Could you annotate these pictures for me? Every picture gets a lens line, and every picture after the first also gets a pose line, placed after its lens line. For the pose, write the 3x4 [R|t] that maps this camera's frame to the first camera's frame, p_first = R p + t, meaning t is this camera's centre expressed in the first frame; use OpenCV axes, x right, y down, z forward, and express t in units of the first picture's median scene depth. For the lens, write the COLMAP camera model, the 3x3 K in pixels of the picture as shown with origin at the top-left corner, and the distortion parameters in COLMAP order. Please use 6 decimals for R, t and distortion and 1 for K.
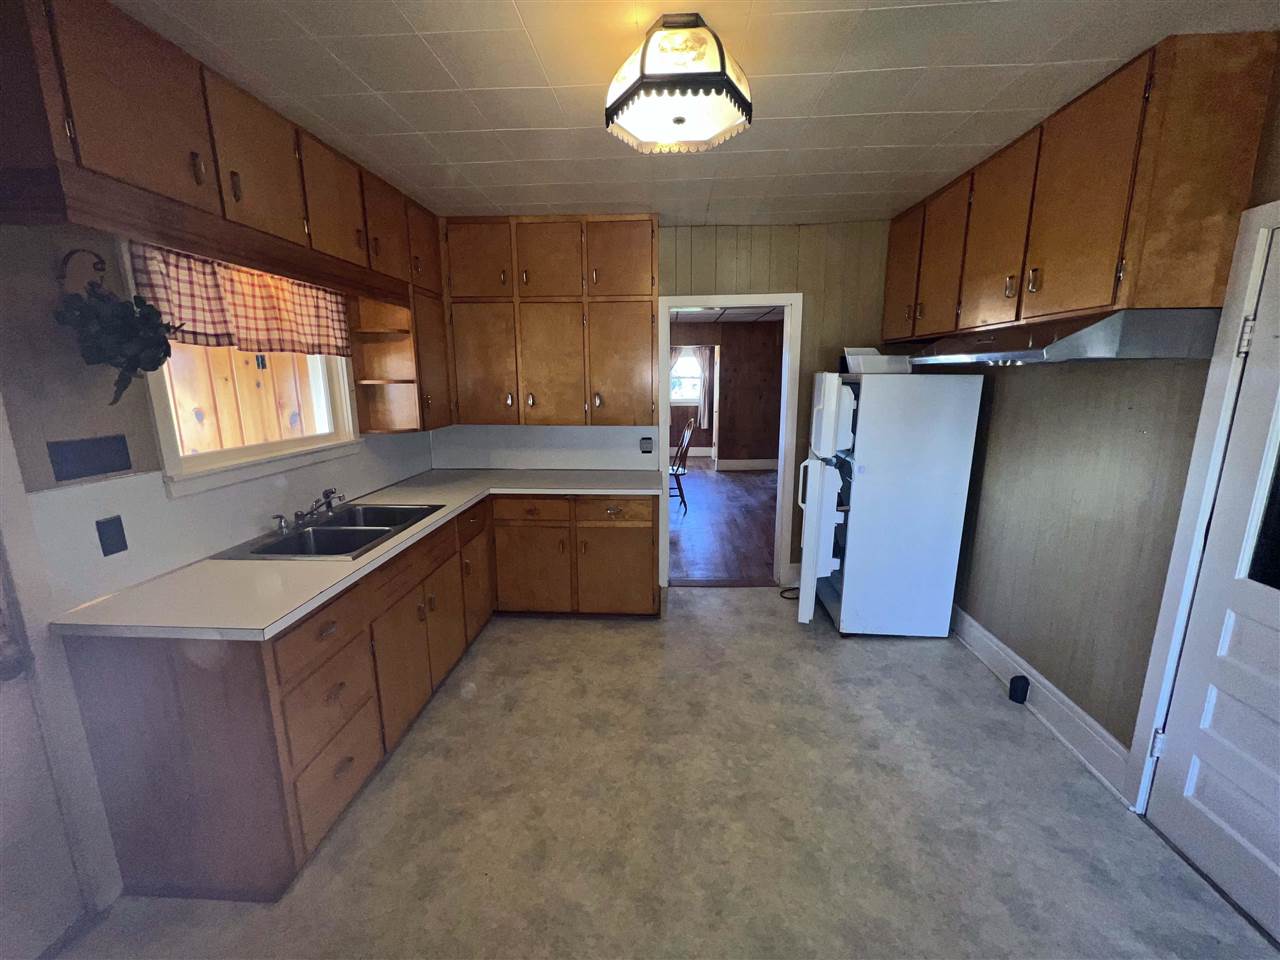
lens RADIAL K [[514.0, 0, 643.6], [0, 514.0, 476.2], [0, 0, 1]] dist [0.002987, 0.000905]
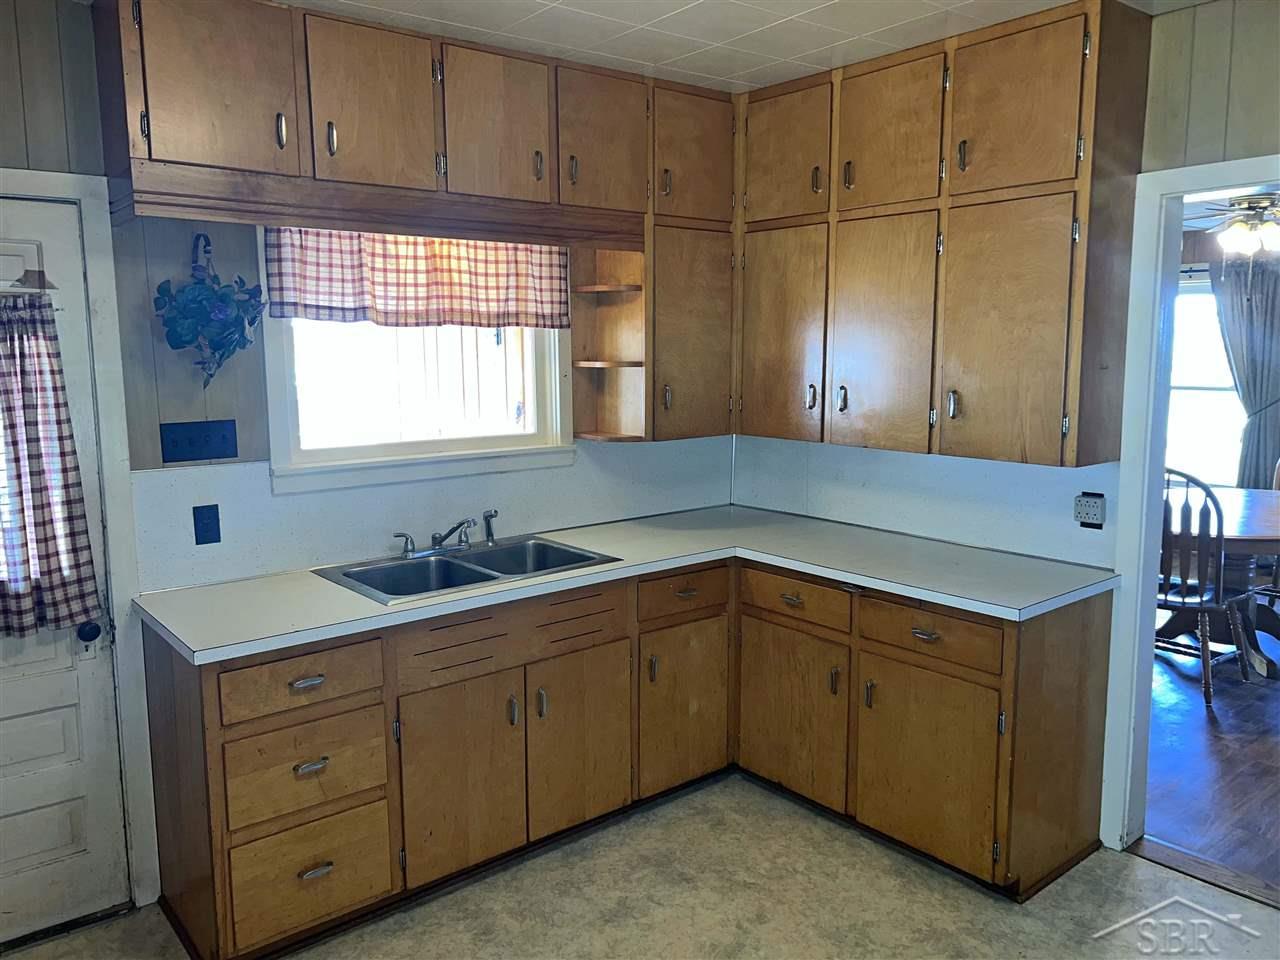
lens RADIAL K [[955.6, 0, 640.4], [0, 955.6, 481.3], [0, 0, 1]] dist [0.035503, -0.009060]
pose [[0.675398, 0.102551, -0.730288, 0.444409], [-0.137896, 0.990379, 0.011543, -0.052689], [0.724446, 0.092907, 0.683041, 0.199049]]
